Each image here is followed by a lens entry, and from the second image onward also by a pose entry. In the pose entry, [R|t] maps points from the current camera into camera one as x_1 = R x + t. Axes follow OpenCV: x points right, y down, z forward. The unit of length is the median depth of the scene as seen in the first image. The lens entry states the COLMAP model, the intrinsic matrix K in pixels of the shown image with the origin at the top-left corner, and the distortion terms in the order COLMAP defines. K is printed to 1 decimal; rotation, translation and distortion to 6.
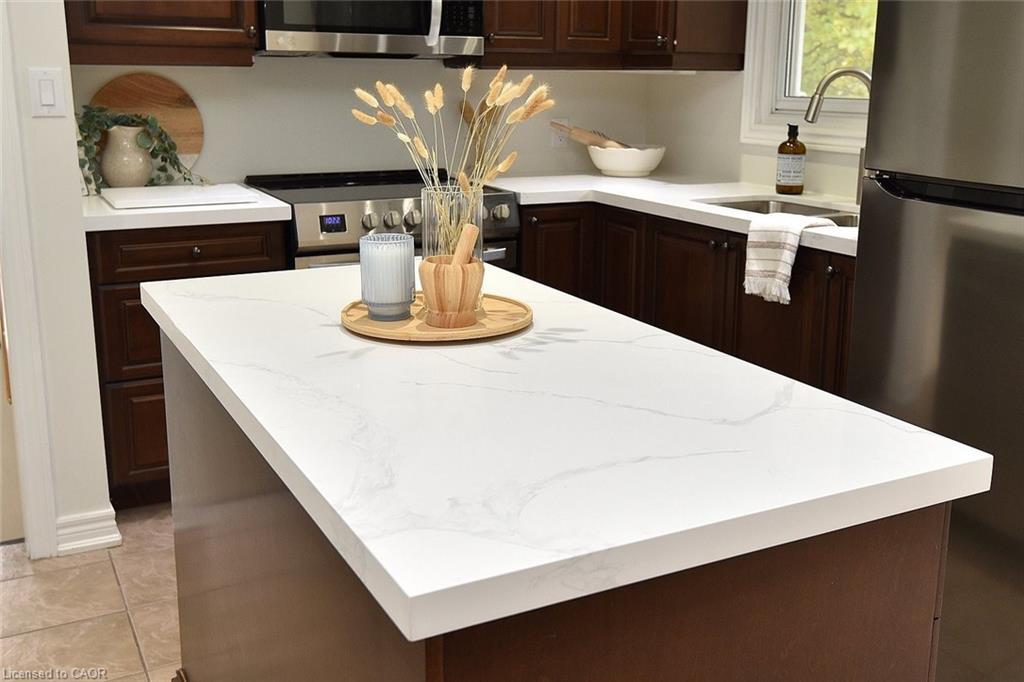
lens RADIAL K [[1039.7, 0, 536.9], [0, 1039.7, 291.5], [0, 0, 1]] dist [0.050313, 0.000000]
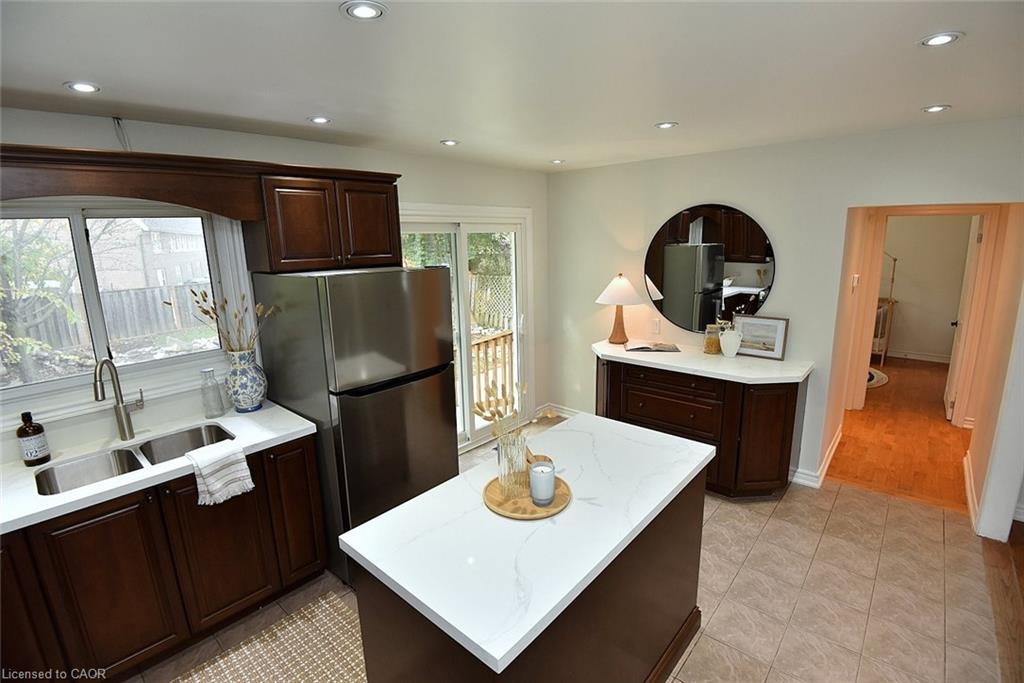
lens RADIAL K [[471.1, 0, 508.3], [0, 471.1, 338.2], [0, 0, 1]] dist [-0.040438, -0.003094]
pose [[-0.340677, -0.195764, 0.919573, -0.487194], [0.215988, 0.935626, 0.279199, -0.299465], [-0.915034, 0.293734, -0.276464, 0.651329]]
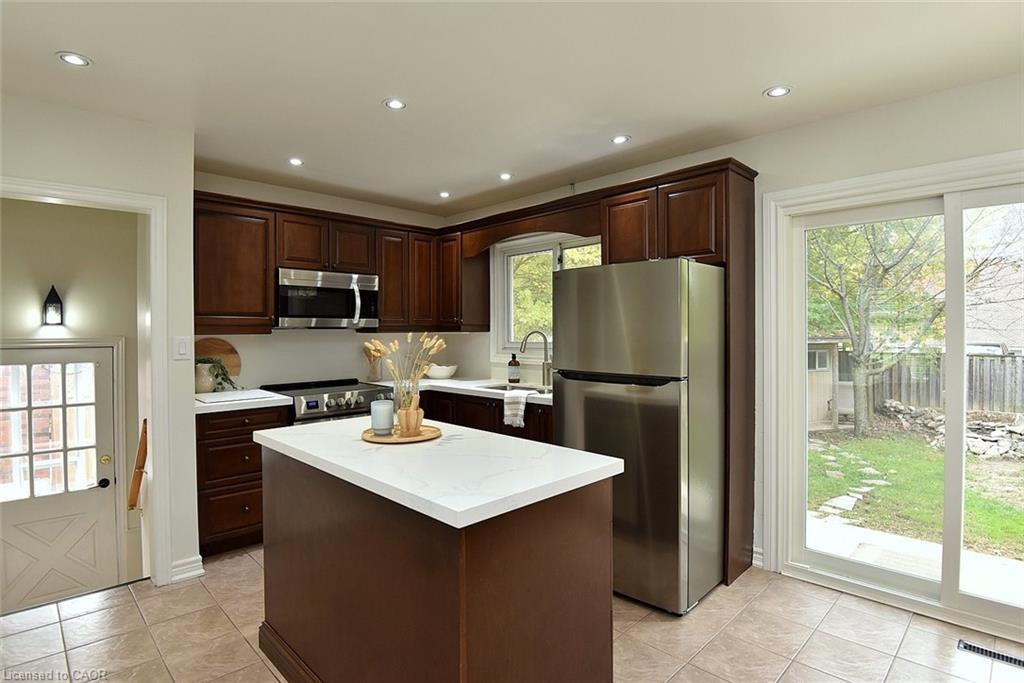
lens RADIAL K [[515.6, 0, 513.1], [0, 515.6, 335.5], [0, 0, 1]] dist [-0.022129, -0.004215]
pose [[0.959295, -0.017972, 0.281834, -0.096305], [0.073881, 0.979188, -0.189031, 0.024007], [-0.272571, 0.202158, 0.940658, -0.126130]]
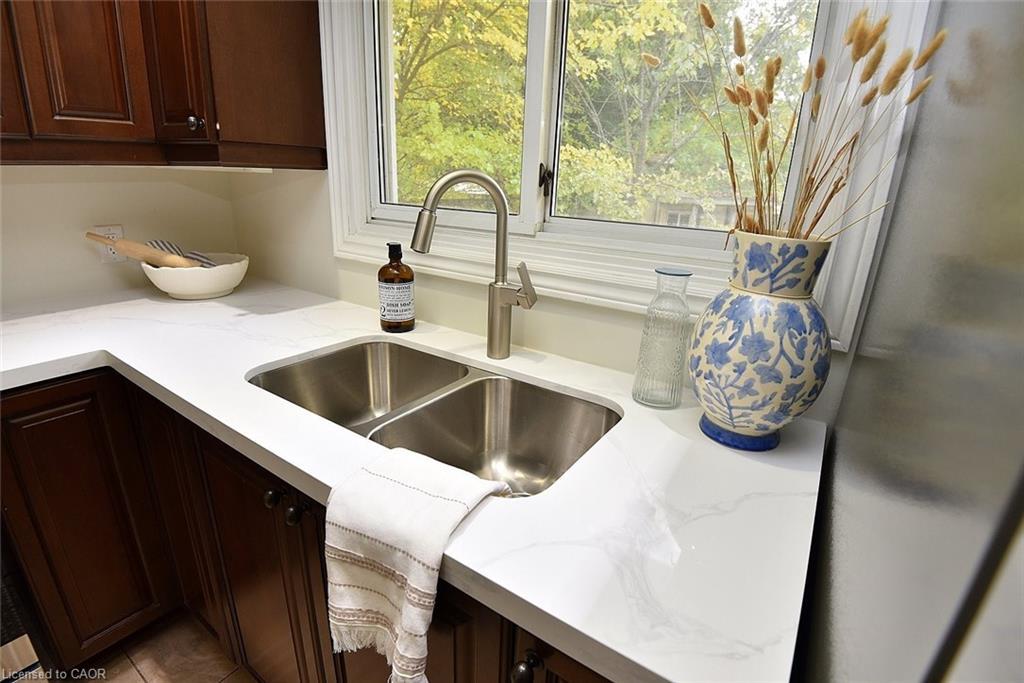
lens RADIAL K [[492.0, 0, 513.9], [0, 492.0, 346.4], [0, 0, 1]] dist [-0.025861, -0.005226]
pose [[0.892005, -0.124105, 0.434655, 0.174727], [0.064874, 0.986766, 0.148610, -0.147923], [-0.447346, -0.104363, 0.888251, 0.700643]]
